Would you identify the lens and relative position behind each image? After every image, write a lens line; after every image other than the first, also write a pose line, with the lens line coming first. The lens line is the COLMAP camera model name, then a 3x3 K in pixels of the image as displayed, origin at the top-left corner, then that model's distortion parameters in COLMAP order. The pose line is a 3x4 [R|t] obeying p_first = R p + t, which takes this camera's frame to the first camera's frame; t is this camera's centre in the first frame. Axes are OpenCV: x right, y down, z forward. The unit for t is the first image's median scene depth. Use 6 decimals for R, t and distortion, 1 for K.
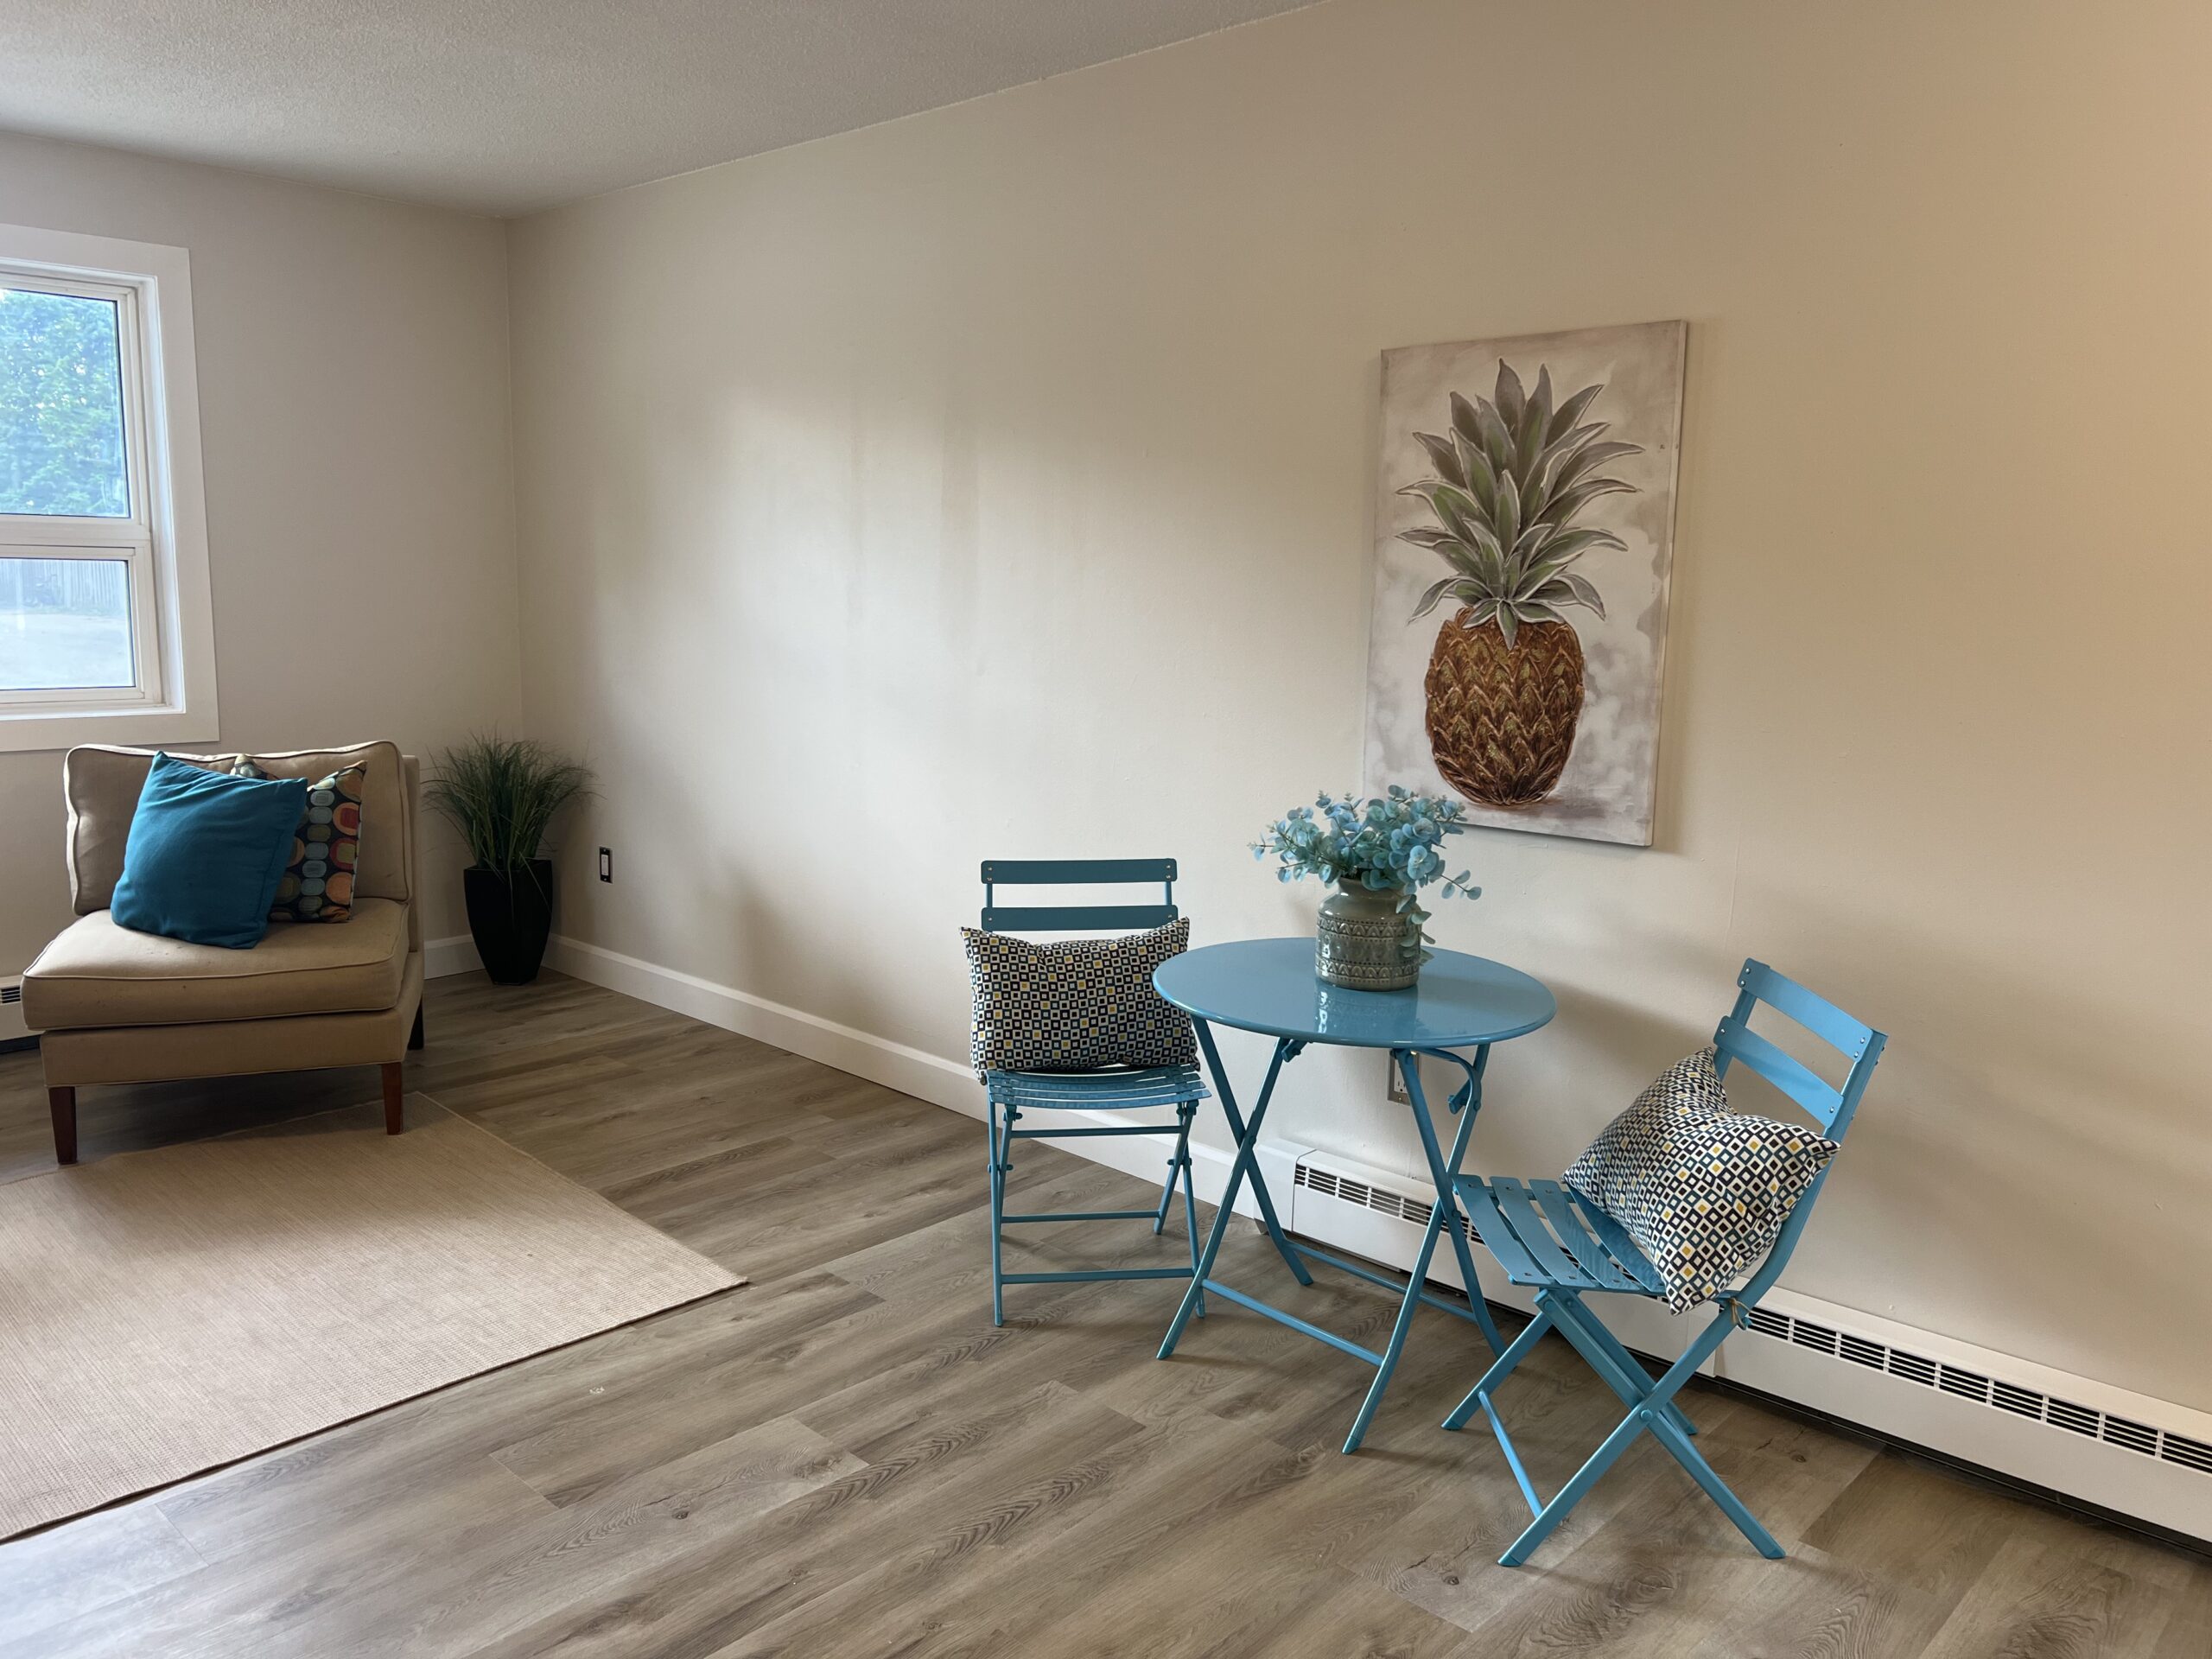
lens RADIAL K [[1723.7, 0, 1106.0], [0, 1723.7, 829.5], [0, 0, 1]] dist [0.125426, -0.206383]
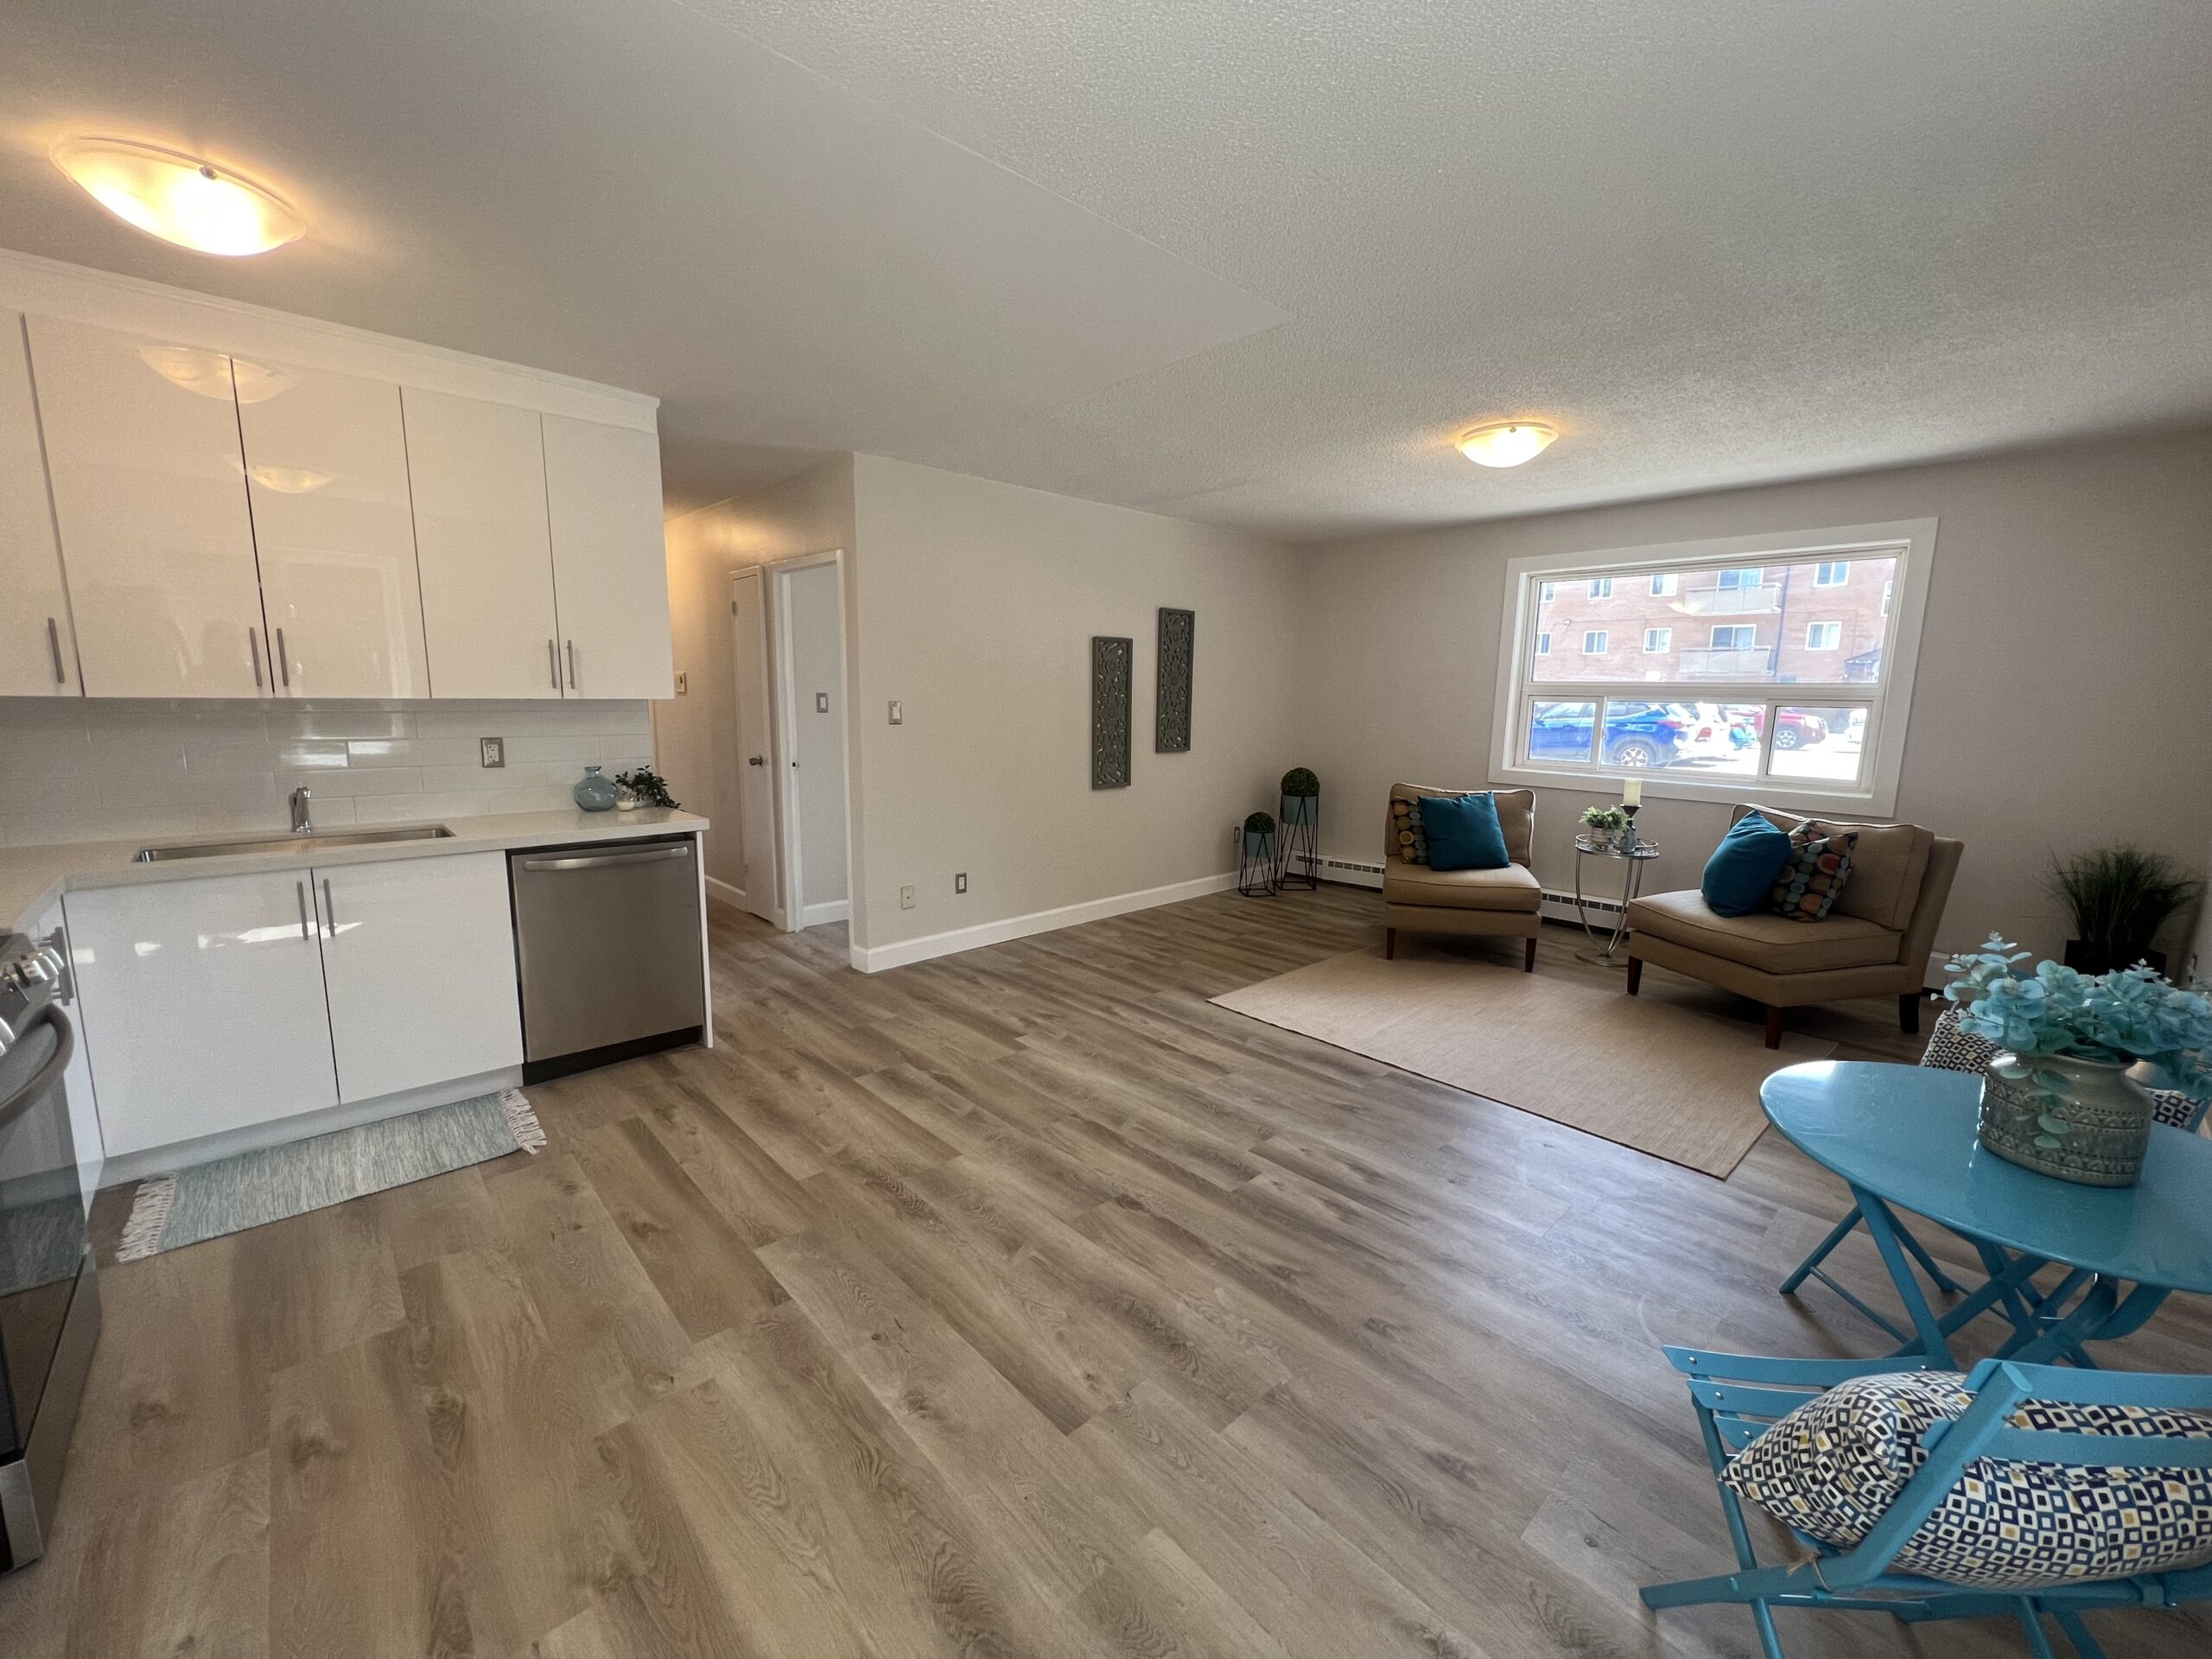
lens RADIAL K [[894.7, 0, 1101.2], [0, 894.7, 821.9], [0, 0, 1]] dist [0.000761, -0.000236]
pose [[-0.067347, 0.134581, -0.988611, 0.438626], [-0.159100, 0.976733, 0.143802, -0.056962], [0.984963, 0.166973, -0.044368, 0.366347]]
